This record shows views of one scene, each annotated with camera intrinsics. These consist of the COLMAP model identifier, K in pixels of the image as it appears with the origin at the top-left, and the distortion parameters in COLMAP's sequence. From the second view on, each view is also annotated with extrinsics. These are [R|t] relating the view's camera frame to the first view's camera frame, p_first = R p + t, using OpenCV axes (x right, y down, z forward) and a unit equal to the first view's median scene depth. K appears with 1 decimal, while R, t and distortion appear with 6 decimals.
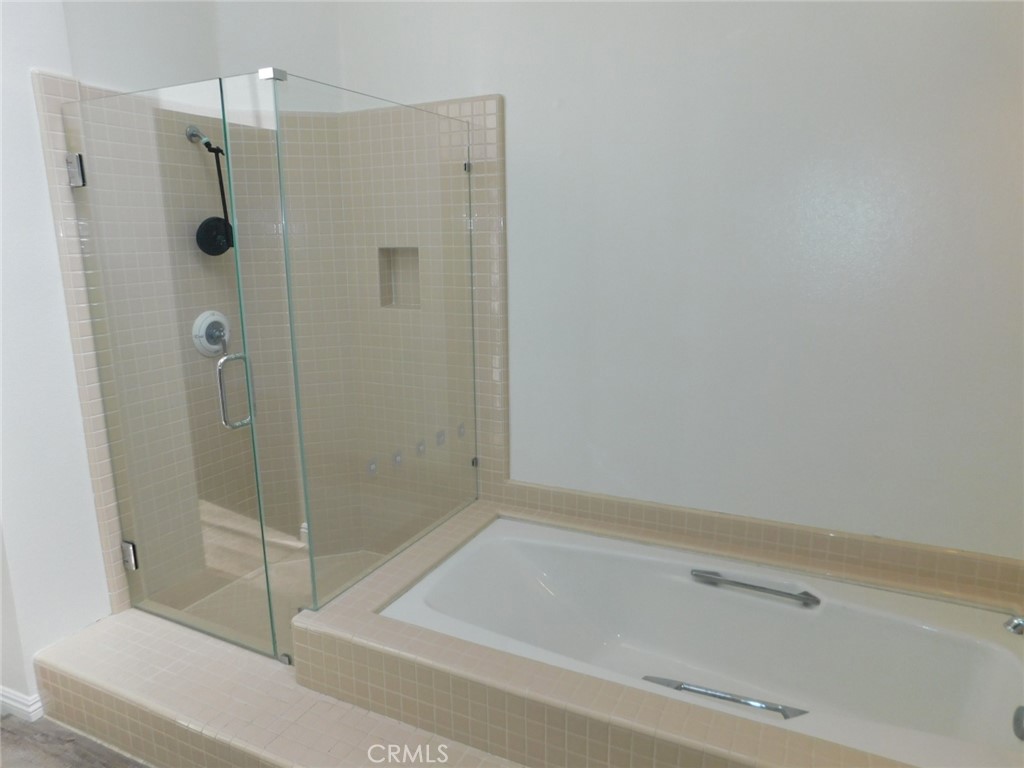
lens RADIAL K [[686.5, 0, 516.7], [0, 686.5, 378.2], [0, 0, 1]] dist [-0.018866, 0.001794]
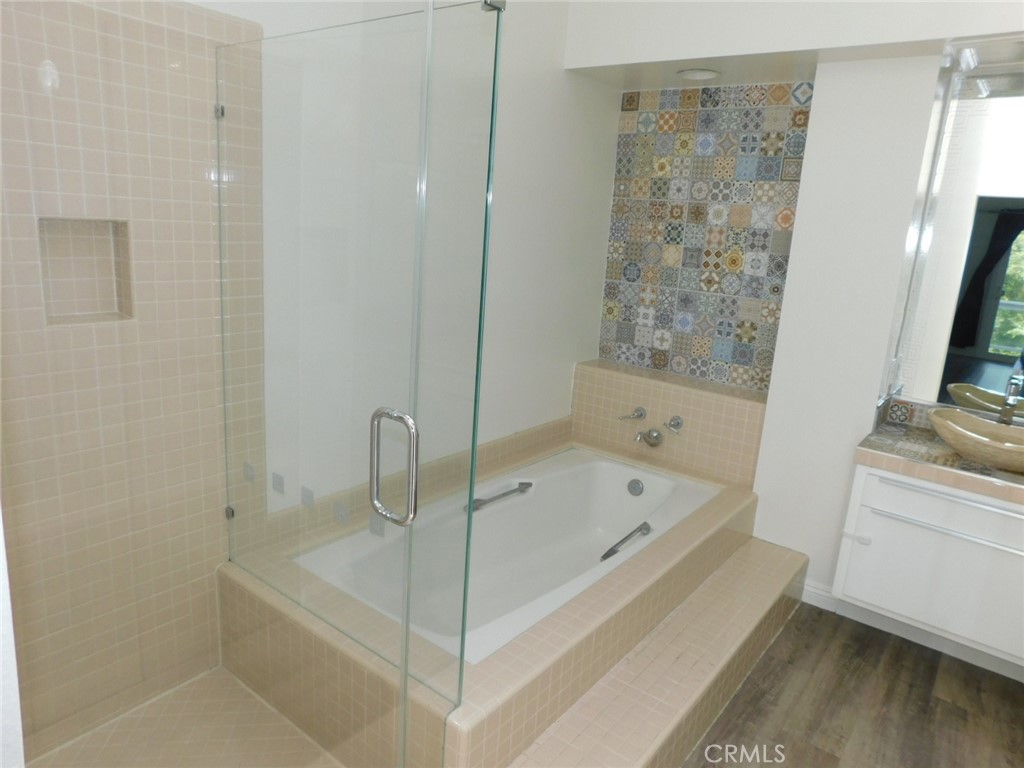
lens RADIAL K [[686.5, 0, 516.7], [0, 686.5, 378.2], [0, 0, 1]] dist [-0.018866, 0.001794]
pose [[0.209294, -0.196282, 0.957951, -0.865880], [0.130775, 0.976465, 0.171503, -0.136757], [-0.969069, 0.089381, 0.230037, 0.648348]]
